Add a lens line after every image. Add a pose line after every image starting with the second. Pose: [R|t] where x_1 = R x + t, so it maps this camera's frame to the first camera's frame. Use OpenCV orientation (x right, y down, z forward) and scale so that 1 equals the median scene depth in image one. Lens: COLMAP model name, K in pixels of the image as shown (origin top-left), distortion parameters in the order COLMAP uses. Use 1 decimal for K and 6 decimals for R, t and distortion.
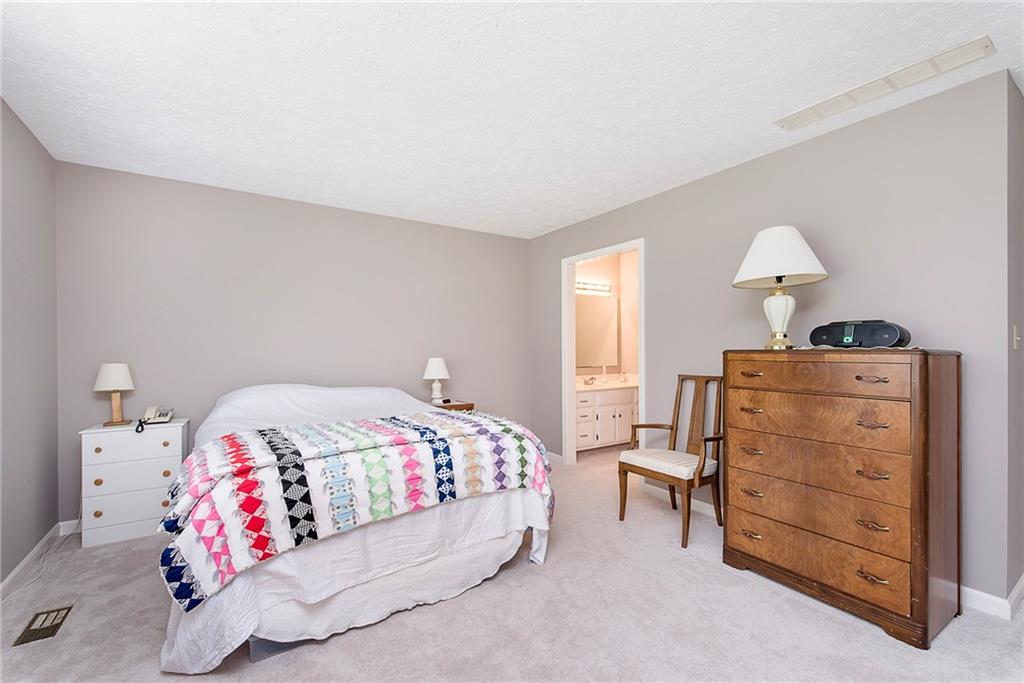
lens RADIAL K [[438.8, 0, 512.3], [0, 438.8, 345.3], [0, 0, 1]] dist [0.023745, -0.004902]
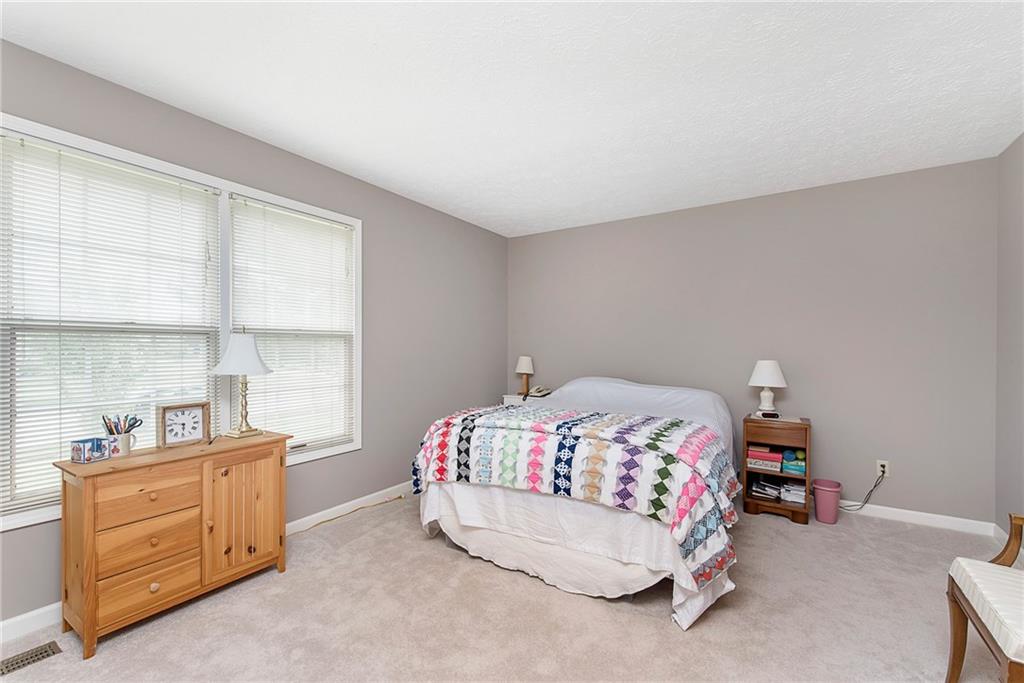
lens RADIAL K [[438.8, 0, 511.0], [0, 438.8, 345.8], [0, 0, 1]] dist [0.023745, -0.004902]
pose [[0.390214, 0.003025, -0.920719, 0.743893], [0.000419, 0.999994, 0.003463, -0.002358], [0.920724, -0.001737, 0.390210, 0.474481]]
